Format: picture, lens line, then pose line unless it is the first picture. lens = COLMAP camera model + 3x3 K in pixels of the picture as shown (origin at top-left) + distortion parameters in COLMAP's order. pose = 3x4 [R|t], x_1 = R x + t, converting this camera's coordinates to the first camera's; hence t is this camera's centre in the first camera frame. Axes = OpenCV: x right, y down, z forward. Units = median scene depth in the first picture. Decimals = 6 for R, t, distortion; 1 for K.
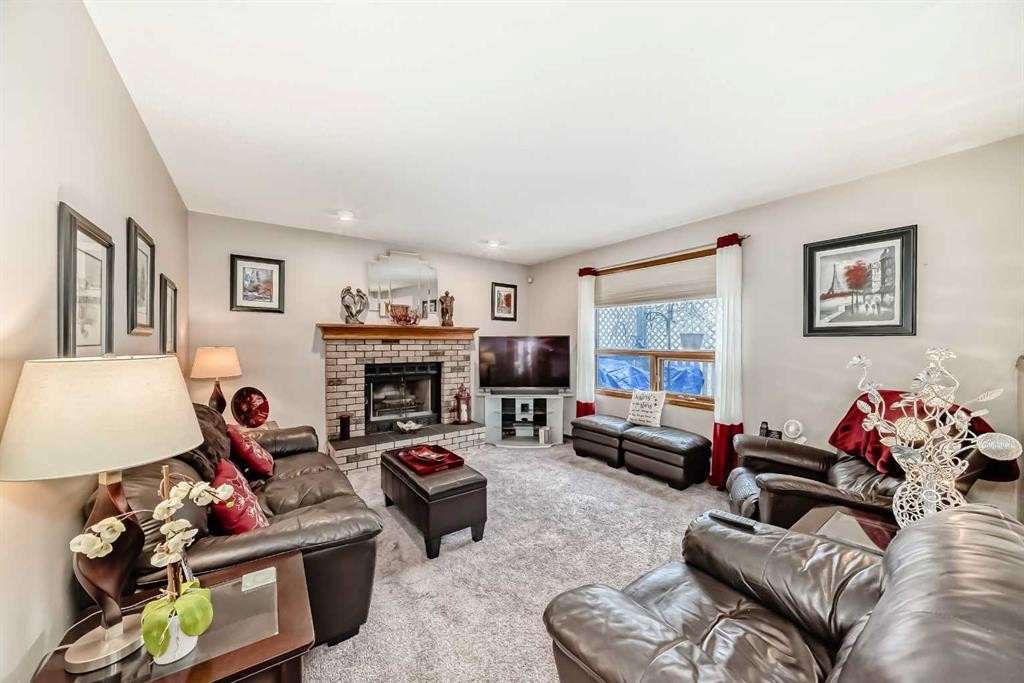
lens RADIAL K [[362.3, 0, 515.6], [0, 362.3, 340.8], [0, 0, 1]] dist [-0.012483, 0.001654]
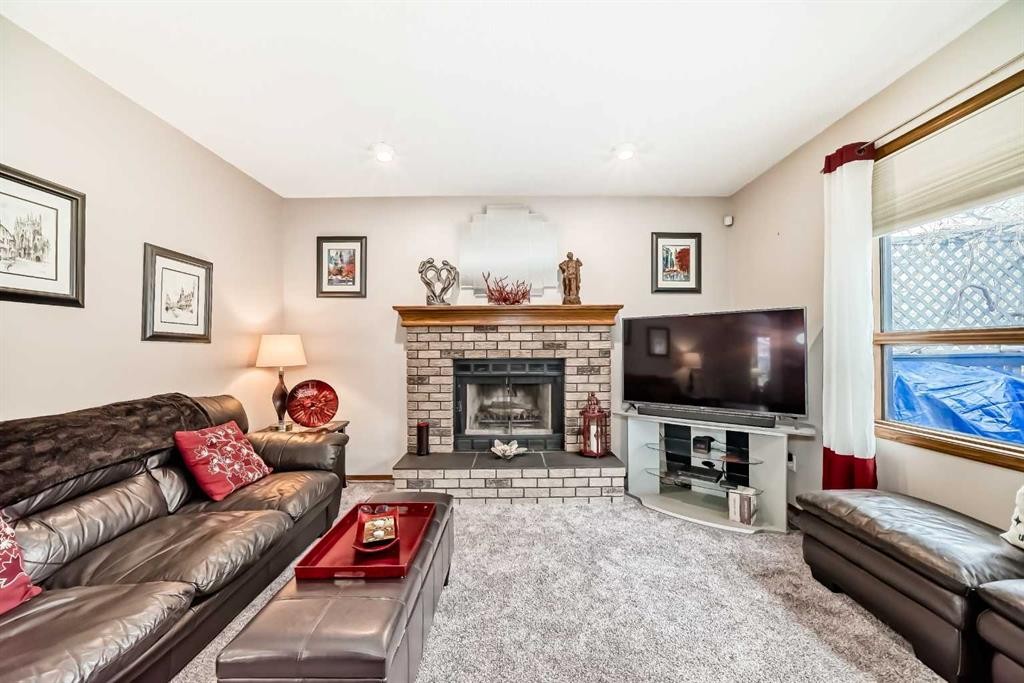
lens RADIAL K [[362.3, 0, 516.1], [0, 362.3, 343.6], [0, 0, 1]] dist [-0.012483, 0.001654]
pose [[0.806619, -0.014399, -0.590896, 0.127214], [0.009122, 0.999887, -0.011913, 0.039159], [0.591001, 0.004219, 0.806660, 0.417000]]
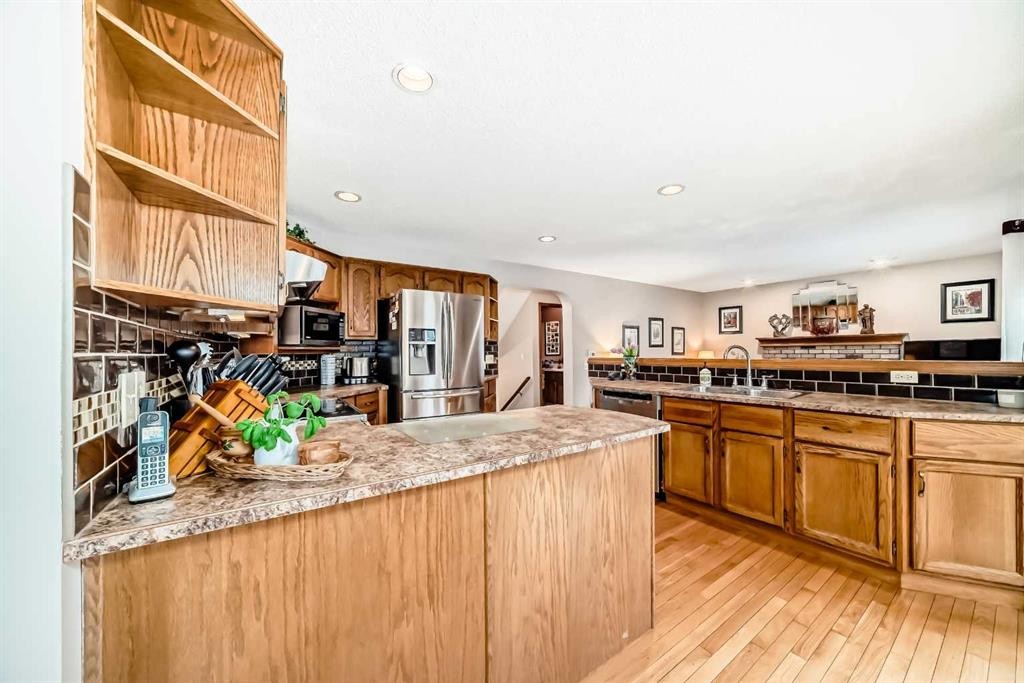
lens RADIAL K [[381.8, 0, 514.5], [0, 381.8, 349.5], [0, 0, 1]] dist [0.010981, 0.000377]
pose [[0.003898, -0.007446, -0.999965, 1.108157], [0.013164, 0.999886, -0.007394, 0.005706], [0.999906, -0.013135, 0.003996, -0.167716]]
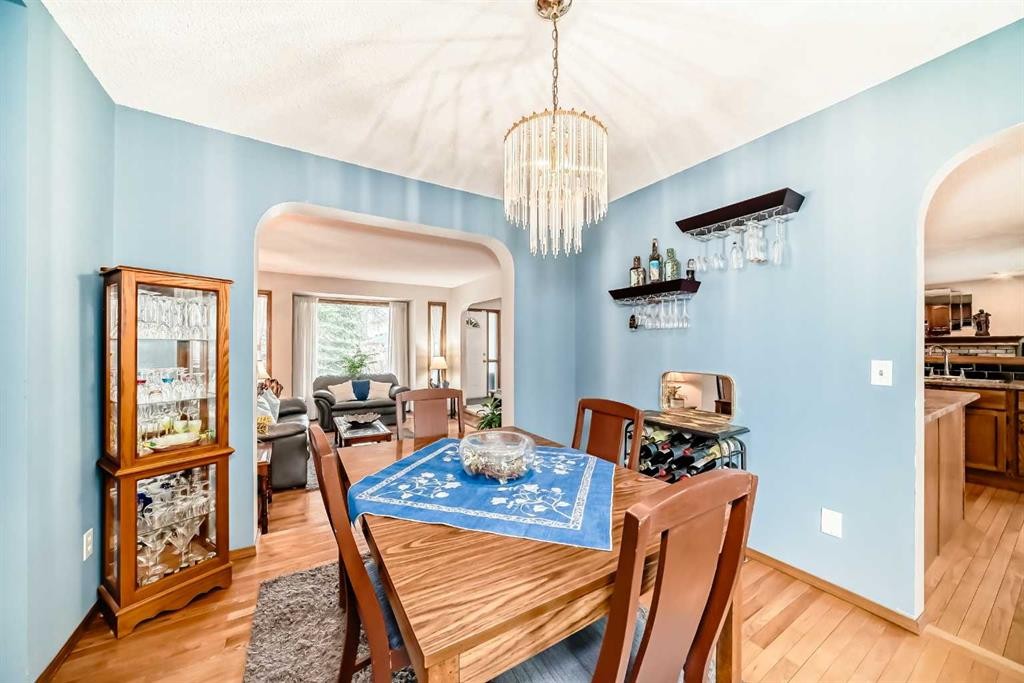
lens RADIAL K [[362.3, 0, 512.4], [0, 362.3, 349.2], [0, 0, 1]] dist [-0.012483, 0.001654]
pose [[-0.090798, -0.001066, -0.995869, 1.332948], [0.003414, 0.999993, -0.001381, 0.006233], [0.995863, -0.003526, -0.090794, -0.639324]]
